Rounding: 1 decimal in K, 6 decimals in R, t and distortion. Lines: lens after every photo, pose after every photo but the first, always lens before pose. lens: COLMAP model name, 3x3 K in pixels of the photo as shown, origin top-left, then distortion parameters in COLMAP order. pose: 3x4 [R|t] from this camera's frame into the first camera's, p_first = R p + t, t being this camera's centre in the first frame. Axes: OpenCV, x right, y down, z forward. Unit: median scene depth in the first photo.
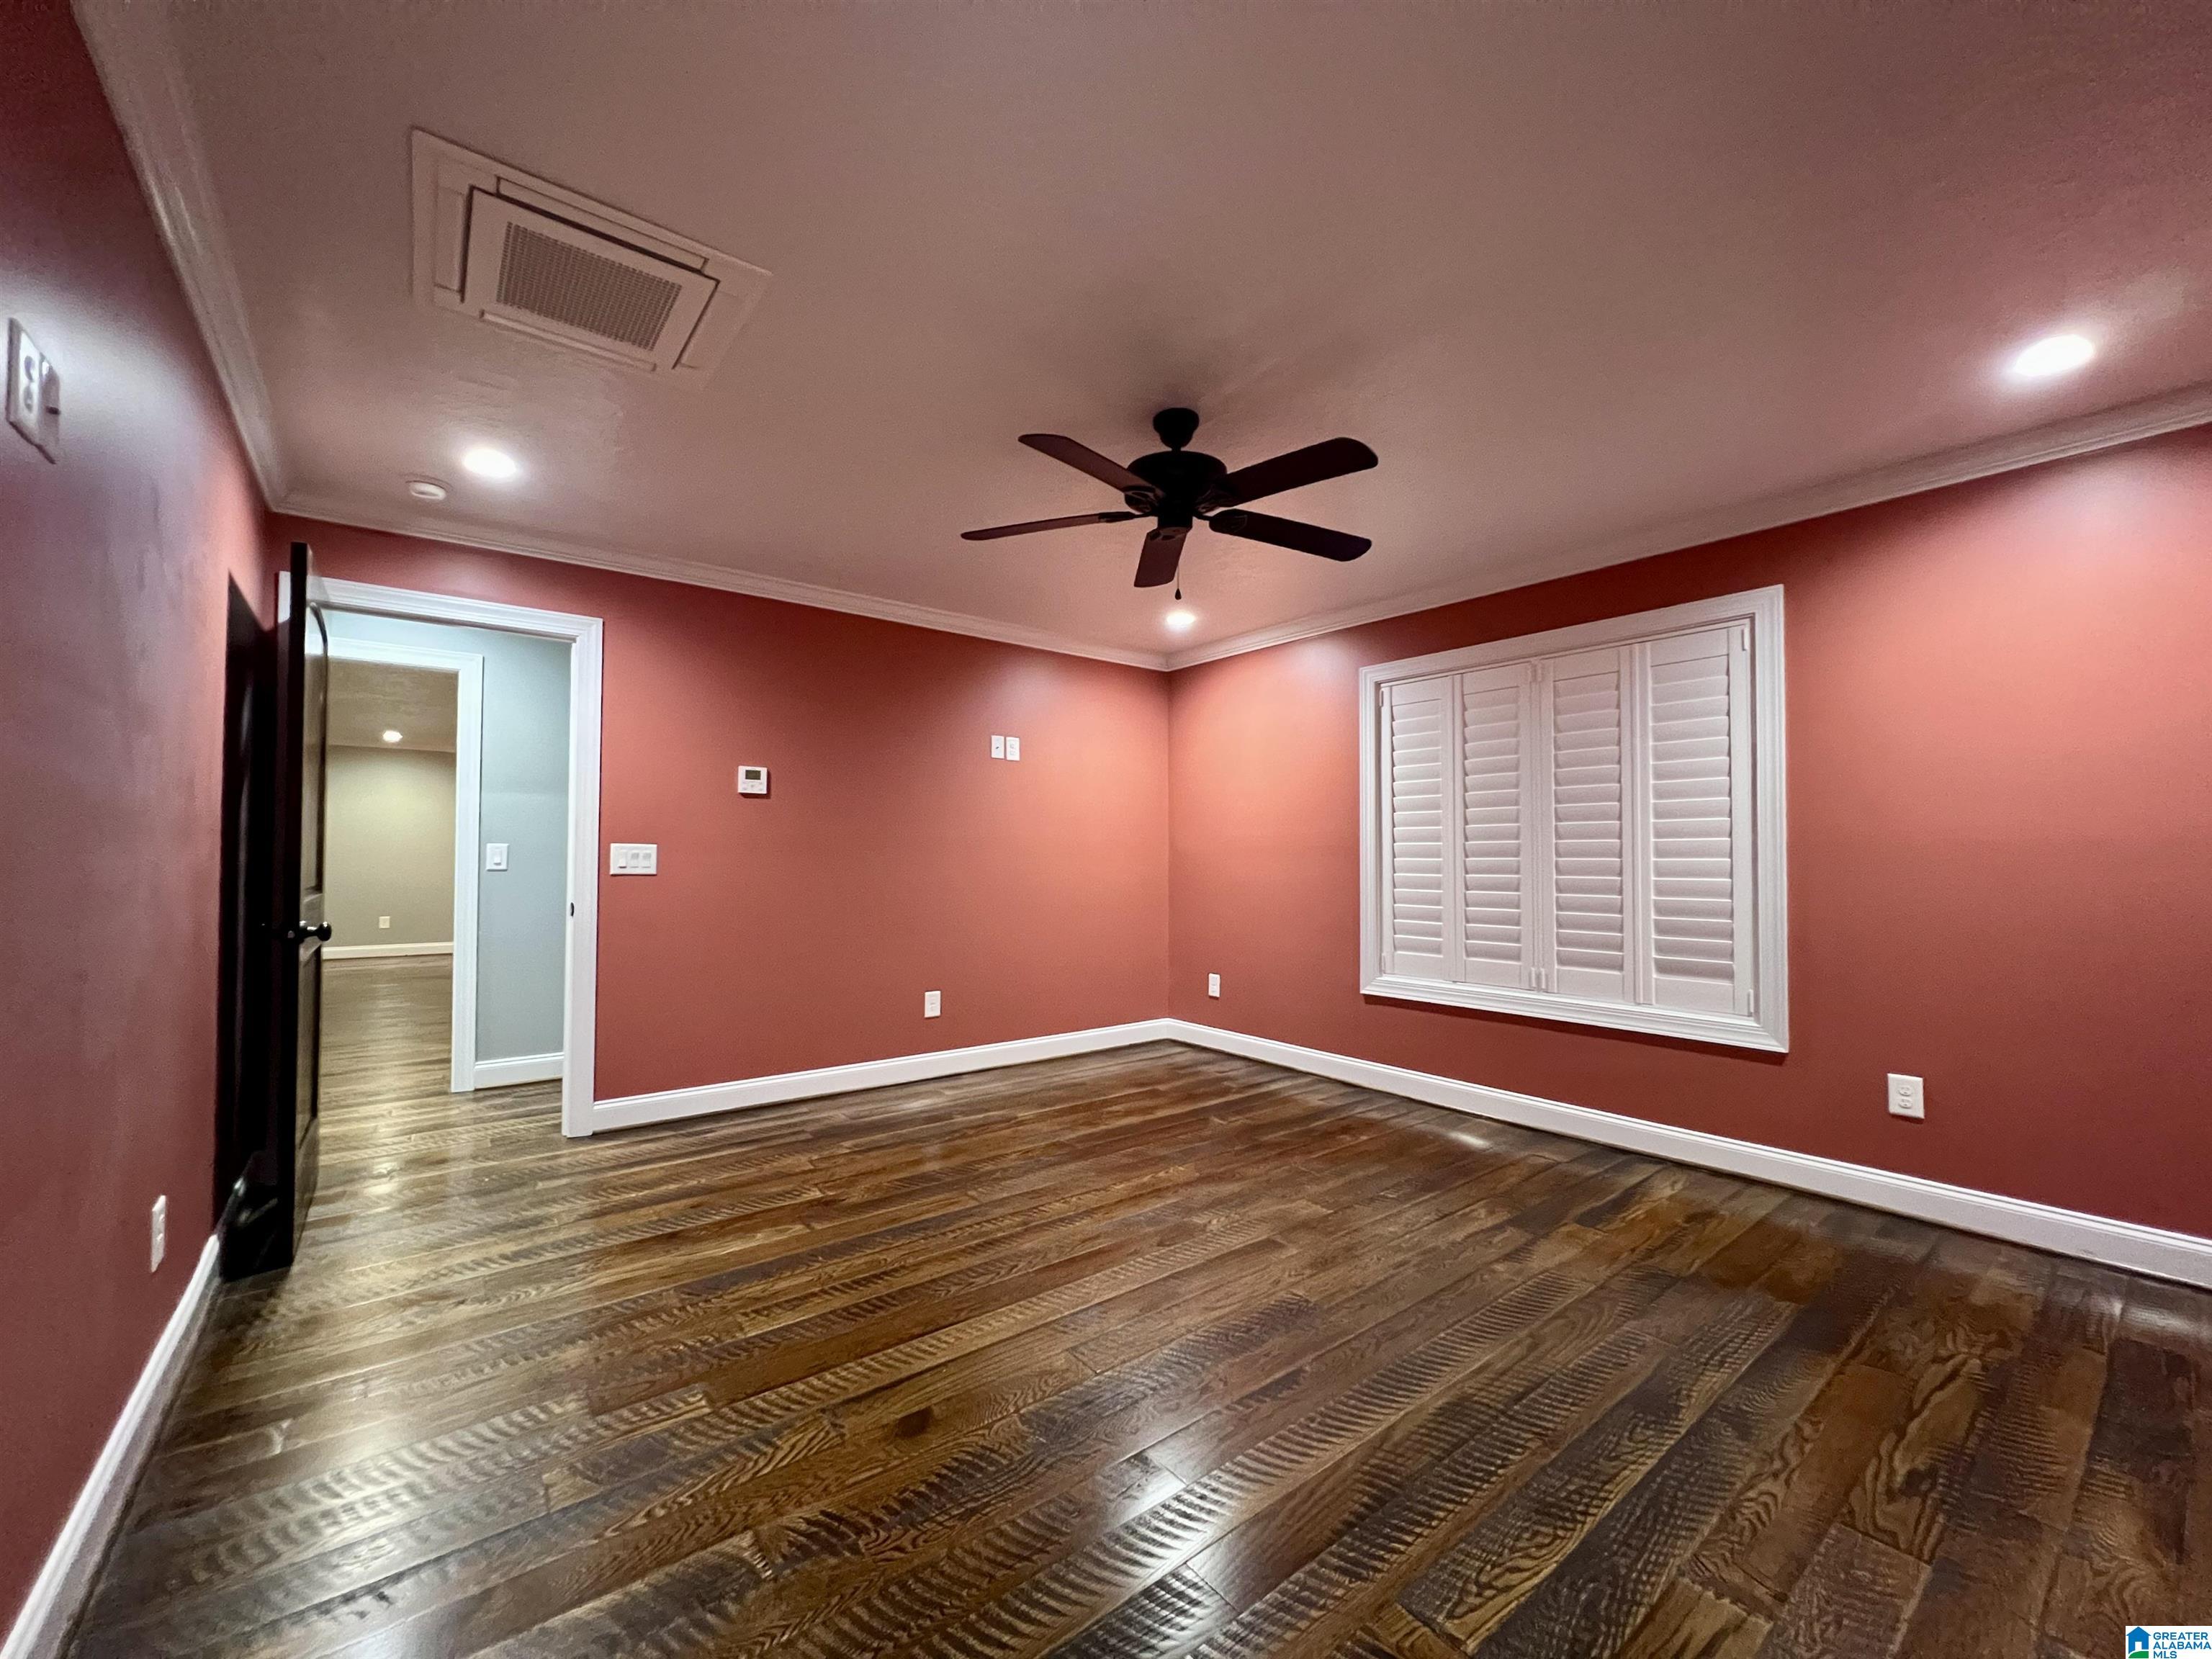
lens RADIAL K [[887.8, 0, 1109.6], [0, 887.8, 835.1], [0, 0, 1]] dist [-0.002203, -0.000030]
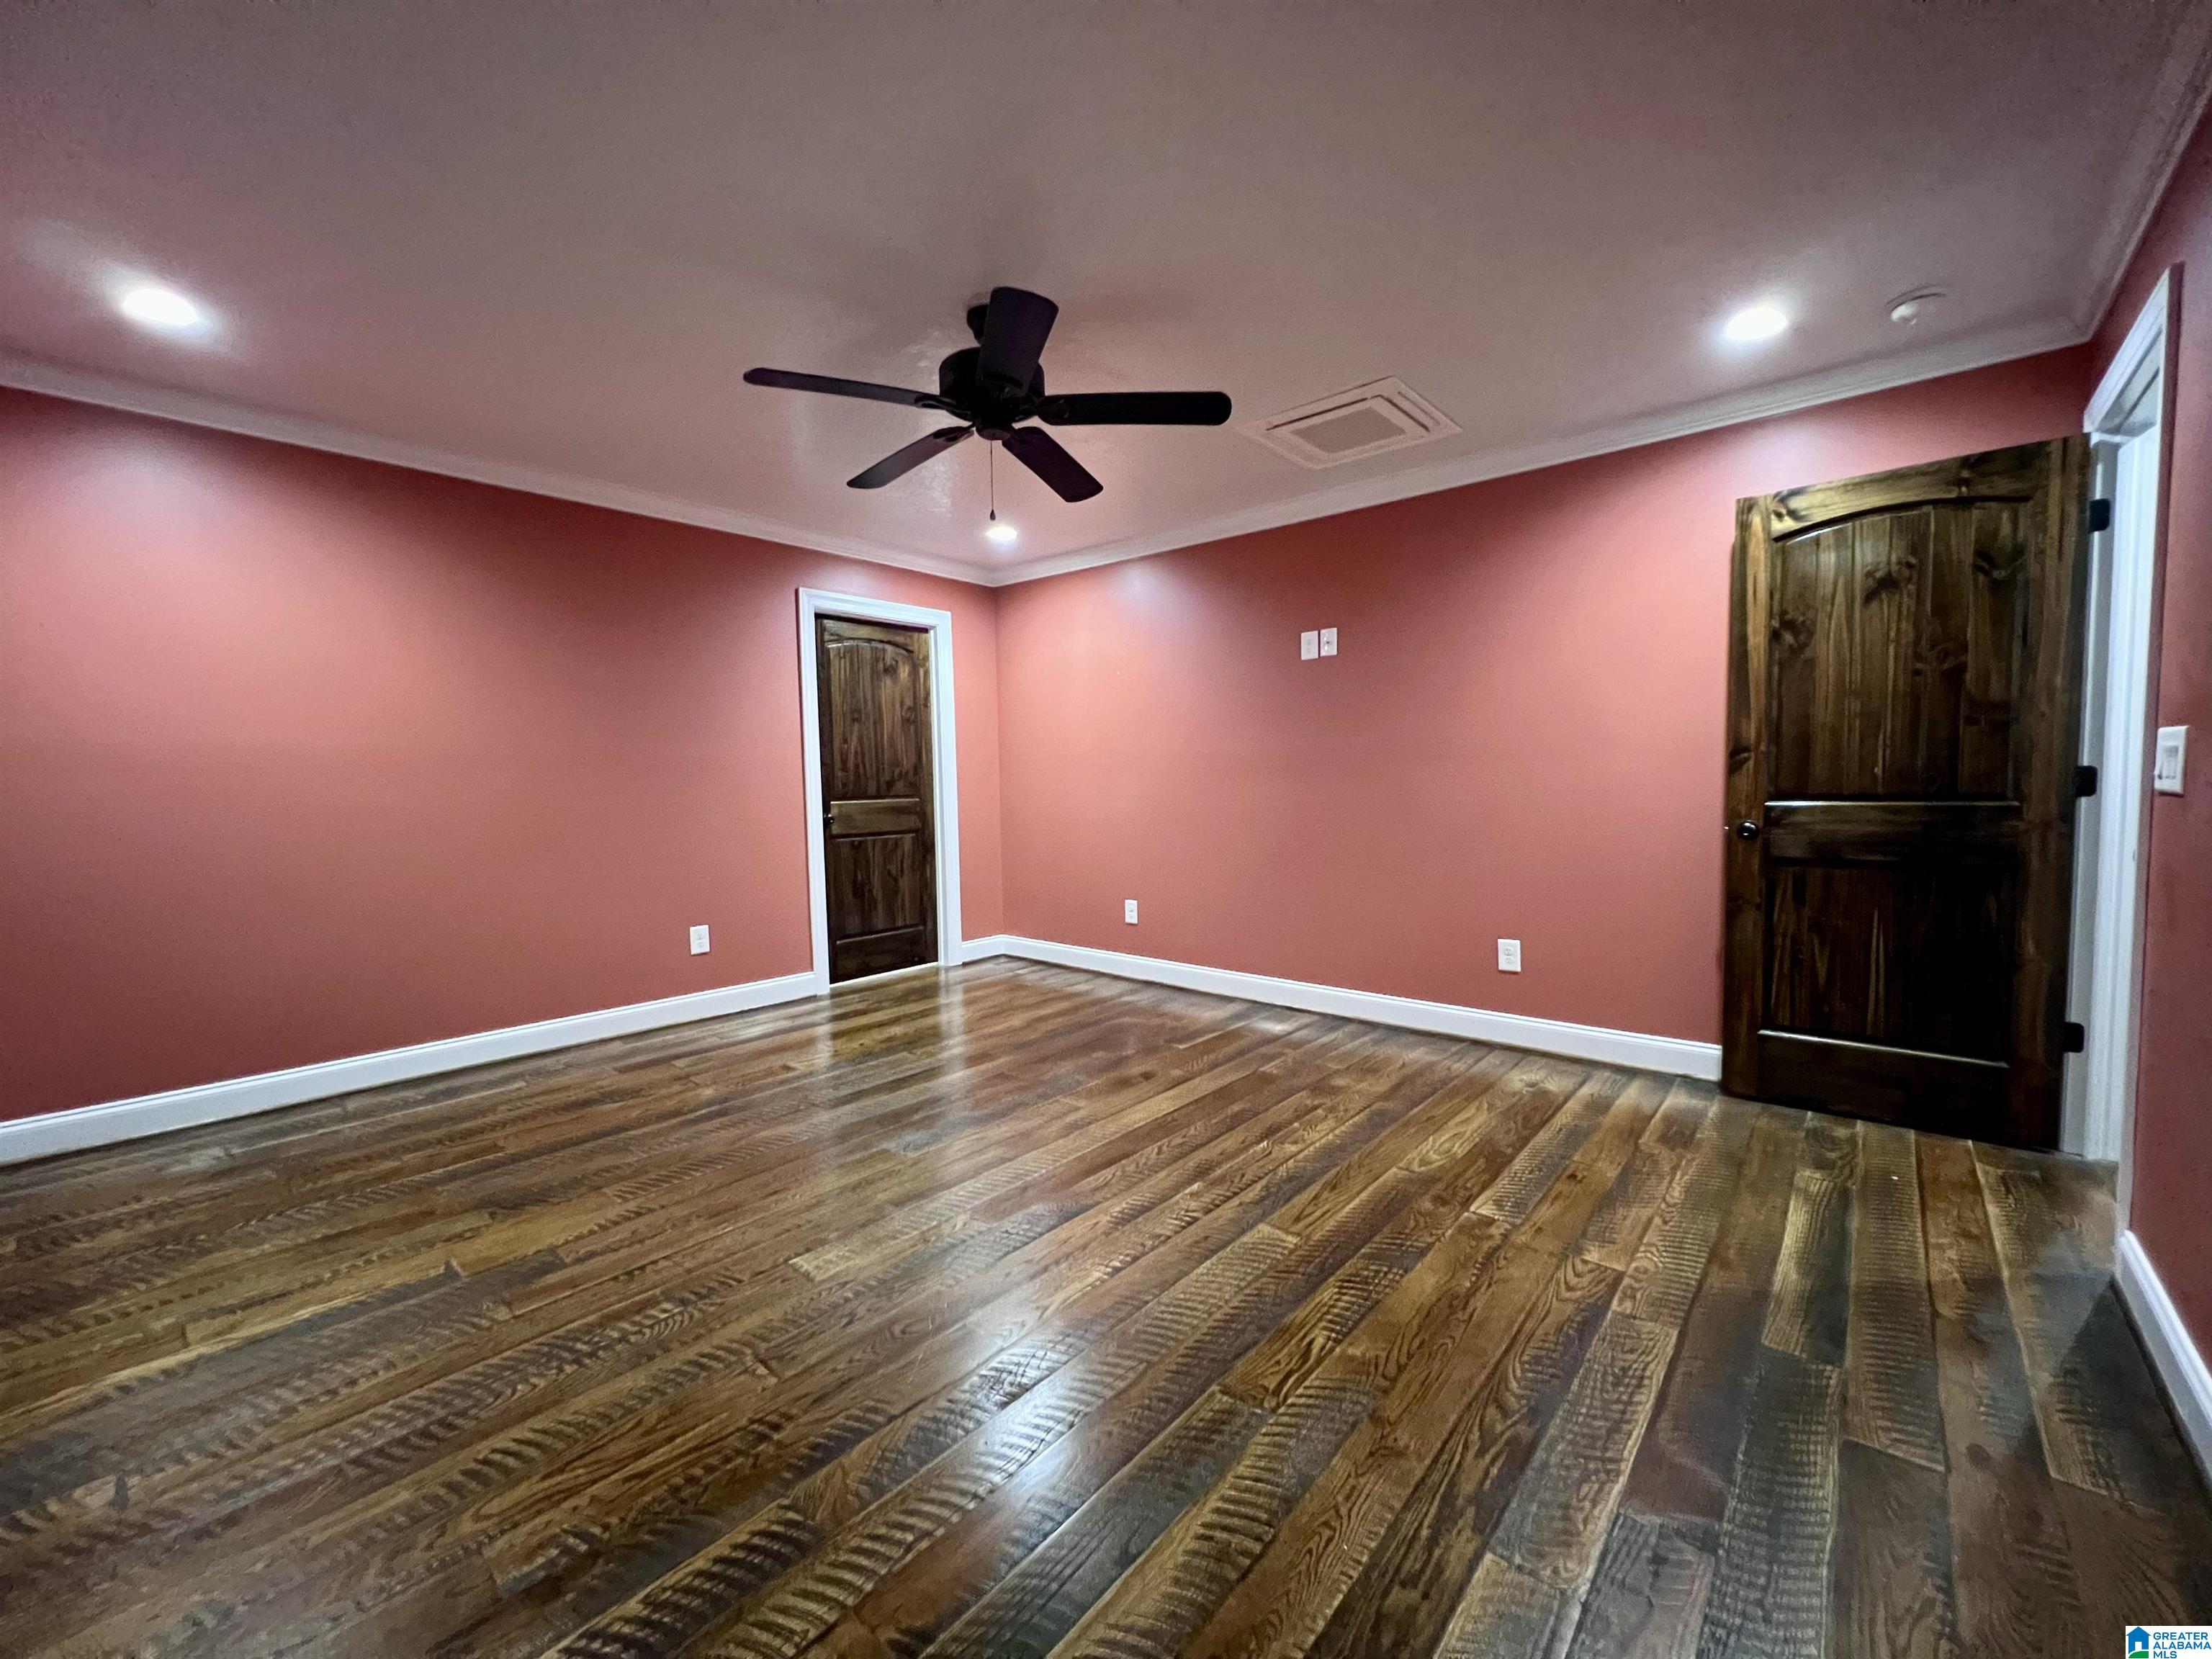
lens RADIAL K [[887.8, 0, 1109.6], [0, 887.8, 835.1], [0, 0, 1]] dist [-0.002203, -0.000030]
pose [[-0.982940, 0.021899, -0.182618, 0.123128], [0.015162, 0.999155, 0.038204, 0.054085], [0.183301, 0.034784, -0.982441, 1.802003]]
